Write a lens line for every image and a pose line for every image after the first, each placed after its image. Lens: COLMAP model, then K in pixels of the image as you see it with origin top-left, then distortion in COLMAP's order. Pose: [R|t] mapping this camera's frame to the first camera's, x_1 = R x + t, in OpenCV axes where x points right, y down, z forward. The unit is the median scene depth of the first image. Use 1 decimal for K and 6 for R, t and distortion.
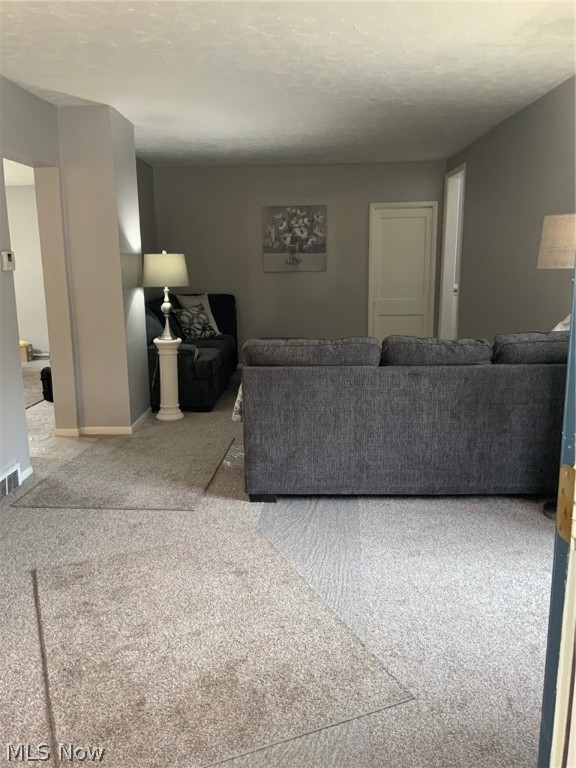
lens RADIAL K [[632.6, 0, 285.3], [0, 632.6, 381.4], [0, 0, 1]] dist [0.077894, -0.145338]
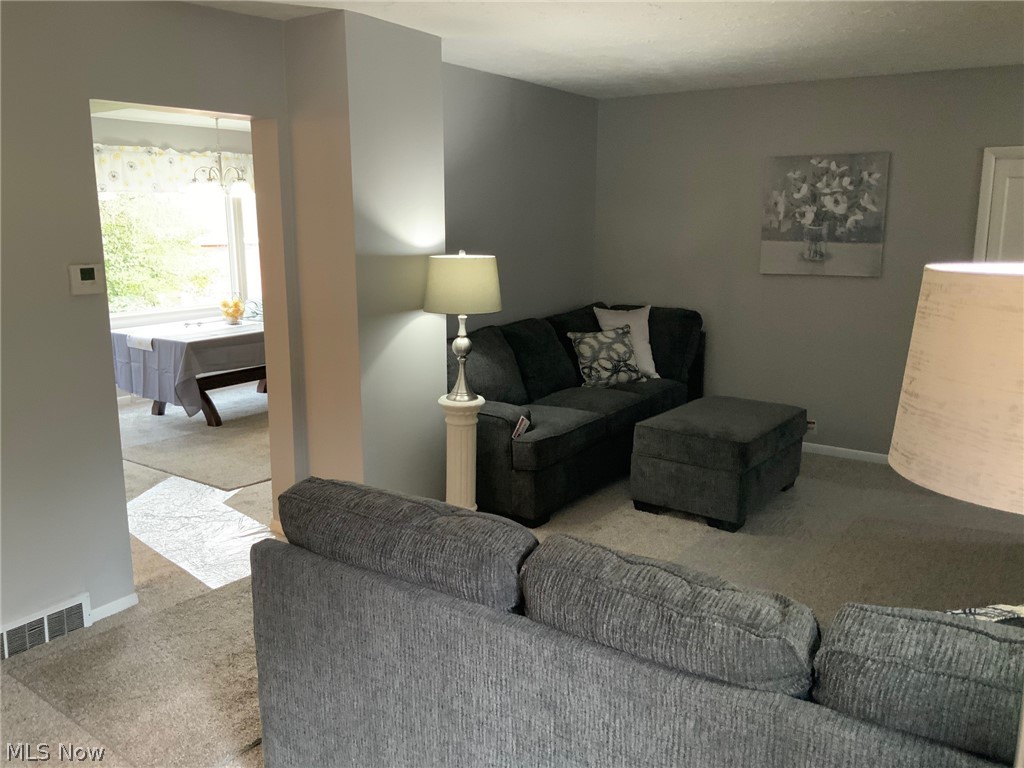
lens RADIAL K [[843.4, 0, 508.2], [0, 843.4, 381.6], [0, 0, 1]] dist [0.077894, -0.145338]
pose [[0.845406, 0.116968, -0.521160, 0.201521], [-0.112612, 0.992827, 0.040154, -0.092254], [0.522118, 0.024743, 0.852514, 0.274301]]
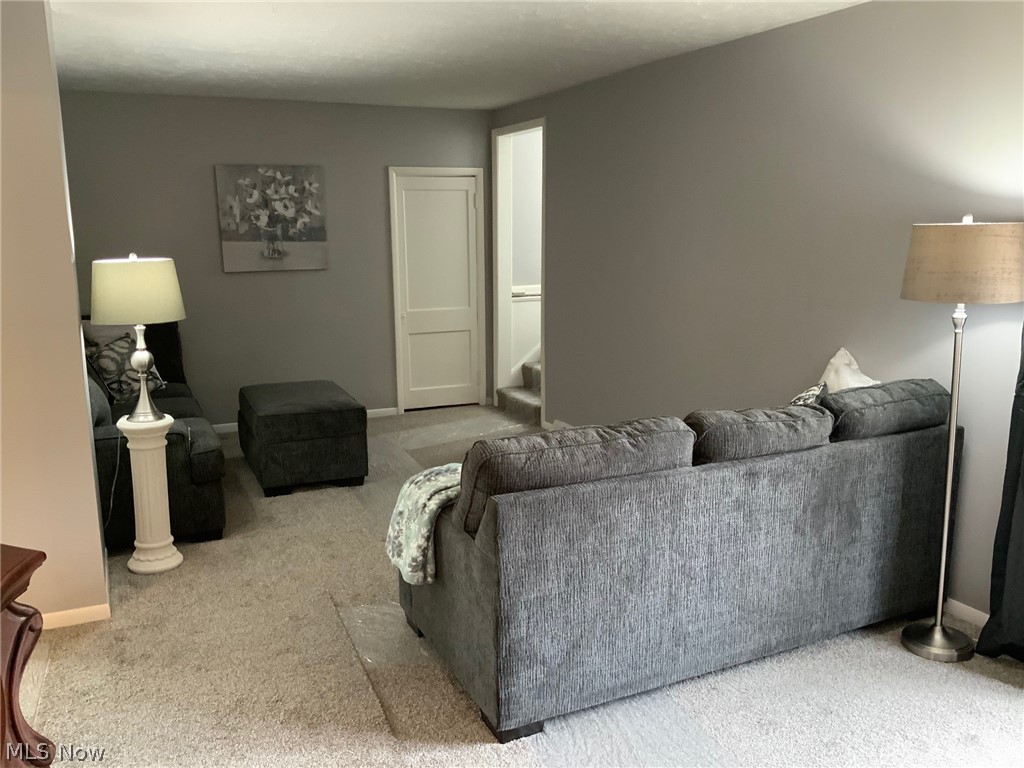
lens RADIAL K [[843.4, 0, 514.6], [0, 843.4, 384.0], [0, 0, 1]] dist [0.077894, -0.145338]
pose [[0.889471, -0.079024, 0.450107, -0.178268], [0.081388, 0.996582, 0.014134, -0.062691], [-0.449686, 0.024062, 0.892863, 0.179086]]
